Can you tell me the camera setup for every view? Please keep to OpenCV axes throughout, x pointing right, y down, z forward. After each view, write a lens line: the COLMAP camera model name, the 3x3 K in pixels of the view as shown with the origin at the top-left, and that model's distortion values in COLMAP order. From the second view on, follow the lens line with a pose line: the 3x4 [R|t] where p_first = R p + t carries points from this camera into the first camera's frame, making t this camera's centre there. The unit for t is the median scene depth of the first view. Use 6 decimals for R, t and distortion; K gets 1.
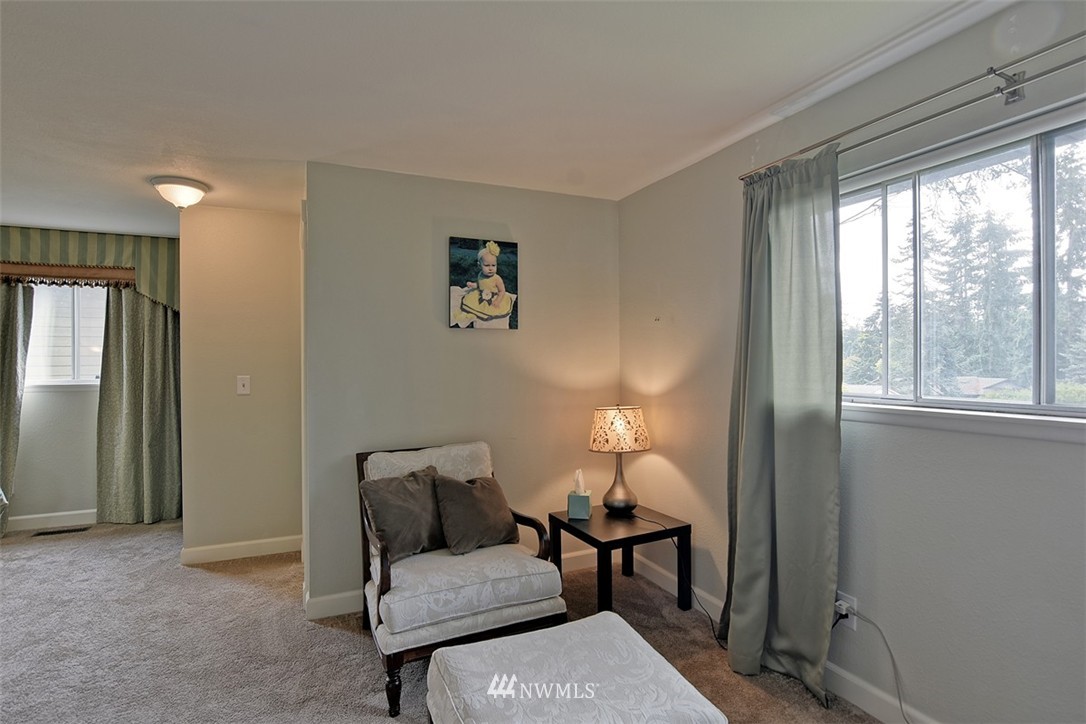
lens RADIAL K [[535.1, 0, 546.2], [0, 535.1, 362.8], [0, 0, 1]] dist [-0.034546, 0.011087]
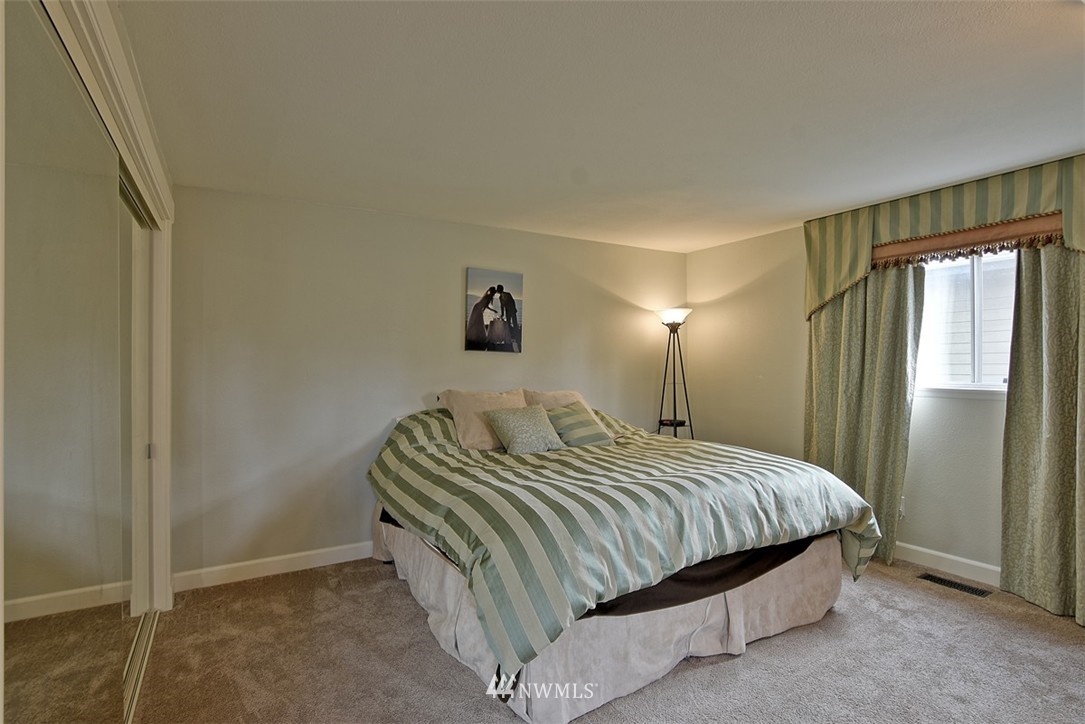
lens RADIAL K [[534.6, 0, 542.8], [0, 534.6, 361.9], [0, 0, 1]] dist [-0.034546, 0.011087]
pose [[0.099247, 0.000880, -0.995062, -0.228274], [0.000617, 0.999999, 0.000946, 0.001096], [0.995063, -0.000708, 0.099247, 0.328835]]
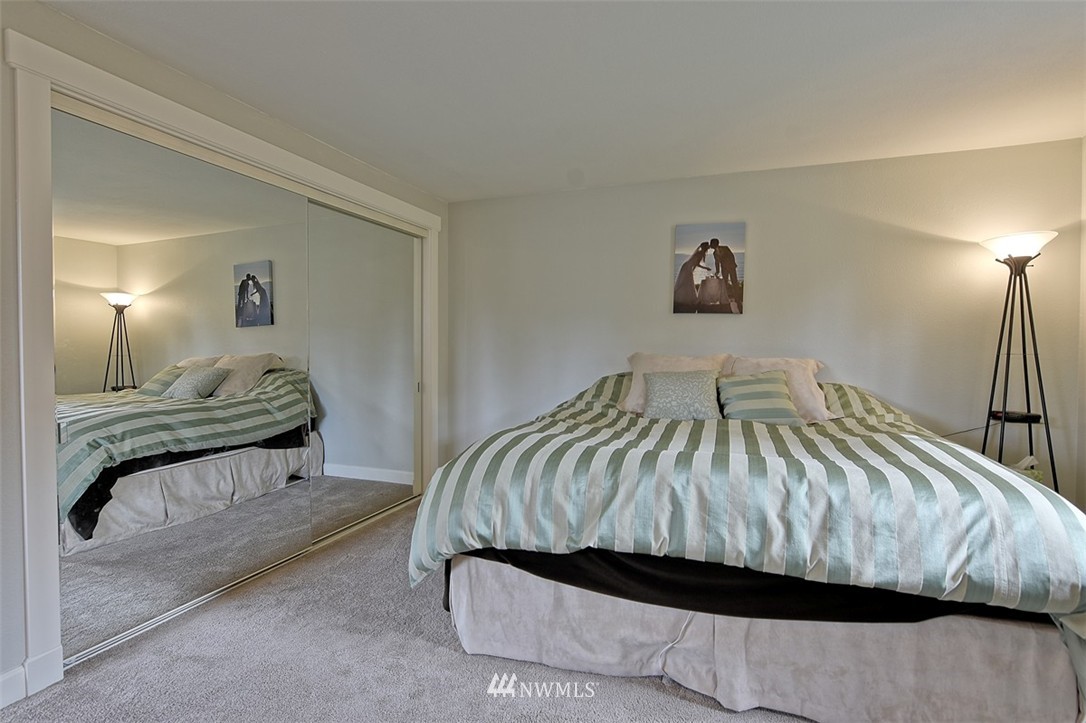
lens RADIAL K [[535.1, 0, 540.8], [0, 535.1, 362.6], [0, 0, 1]] dist [-0.034546, 0.011087]
pose [[-0.707081, 0.022446, -0.706776, -0.401216], [0.002644, 0.999573, 0.029099, 0.040867], [0.707128, 0.018707, -0.706838, 0.805336]]
